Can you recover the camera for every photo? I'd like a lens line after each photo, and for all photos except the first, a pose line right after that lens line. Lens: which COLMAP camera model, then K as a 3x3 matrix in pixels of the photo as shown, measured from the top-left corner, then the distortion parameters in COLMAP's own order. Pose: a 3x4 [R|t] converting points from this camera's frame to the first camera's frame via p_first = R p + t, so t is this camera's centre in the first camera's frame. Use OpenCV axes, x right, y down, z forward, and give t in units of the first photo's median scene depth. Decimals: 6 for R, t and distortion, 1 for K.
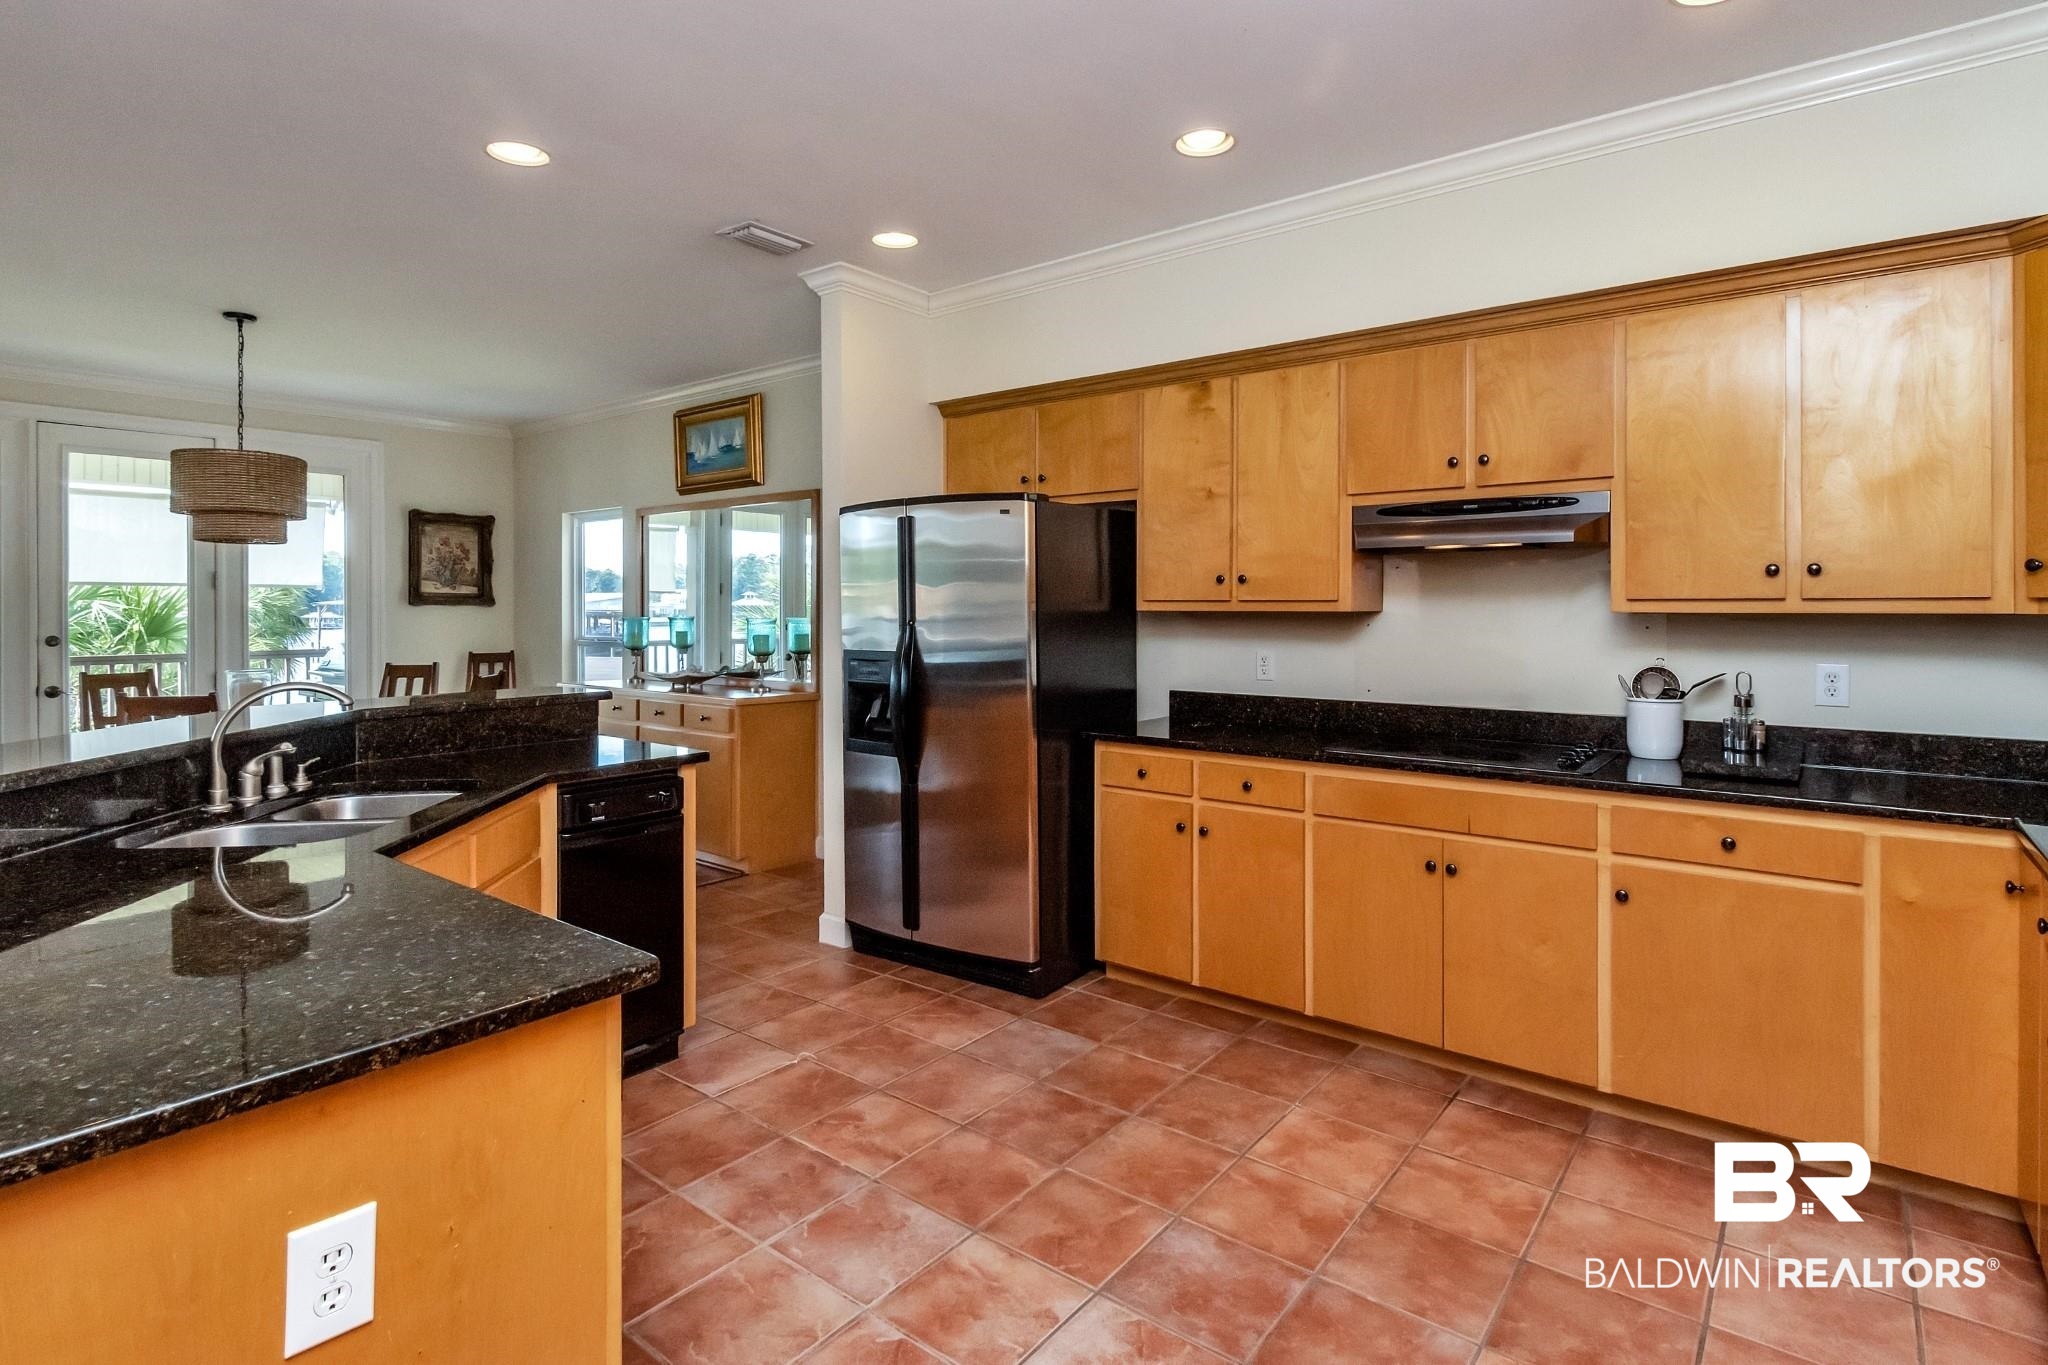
lens RADIAL K [[1002.7, 0, 1016.6], [0, 1002.7, 672.0], [0, 0, 1]] dist [0.001135, -0.000774]
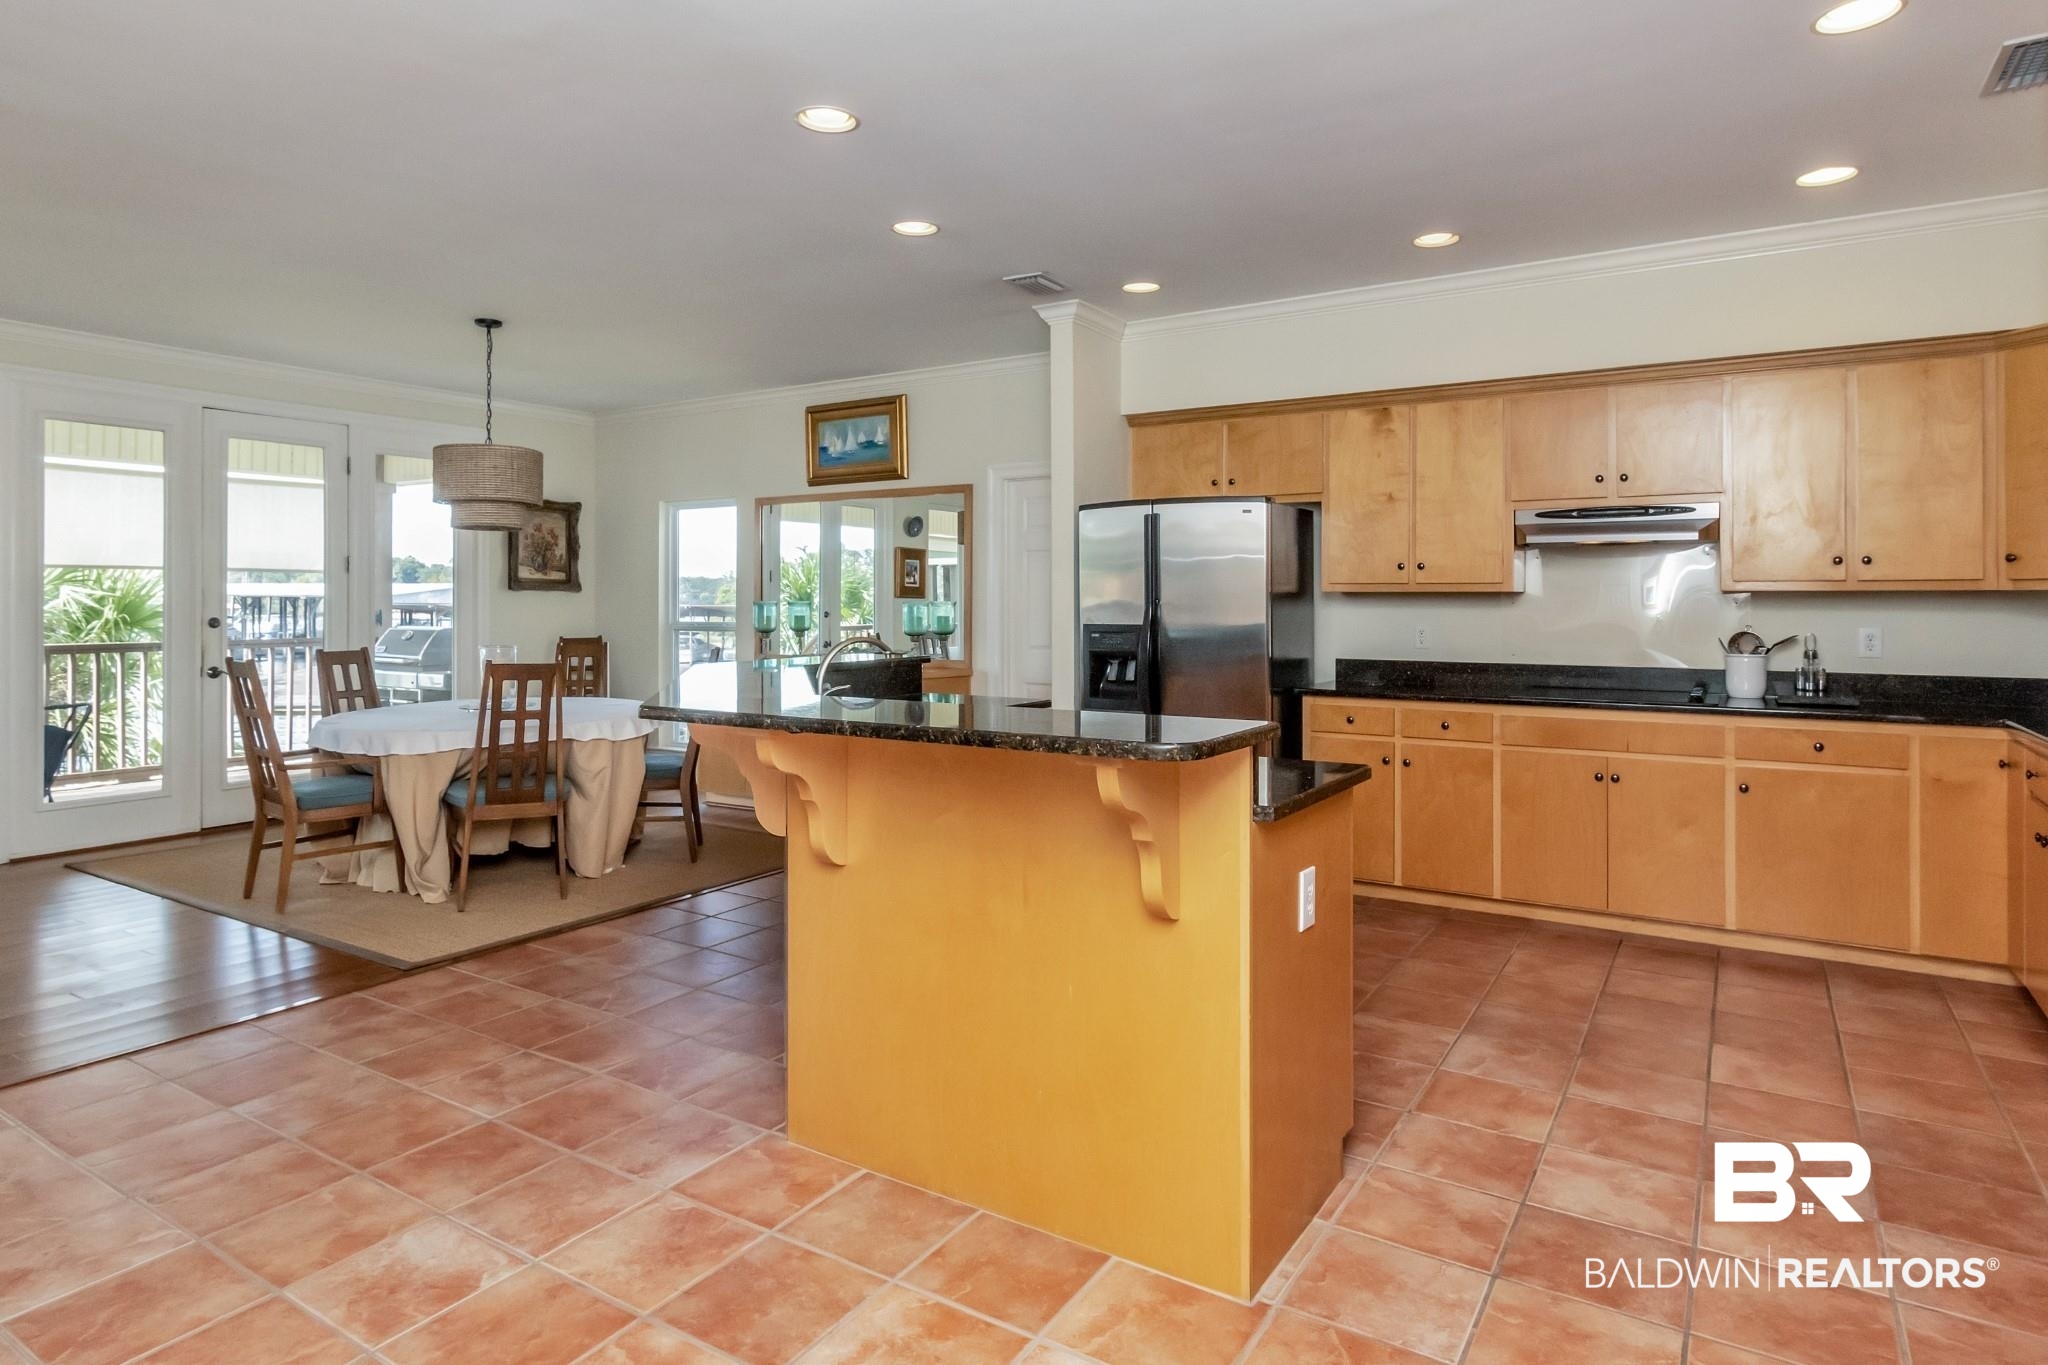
lens RADIAL K [[1124.4, 0, 1005.2], [0, 1124.4, 672.9], [0, 0, 1]] dist [0.003429, 0.001073]
pose [[0.994883, -0.005539, 0.100887, -0.409614], [0.005588, 0.999984, -0.000204, 0.036495], [-0.100884, 0.000767, 0.994898, -0.331696]]
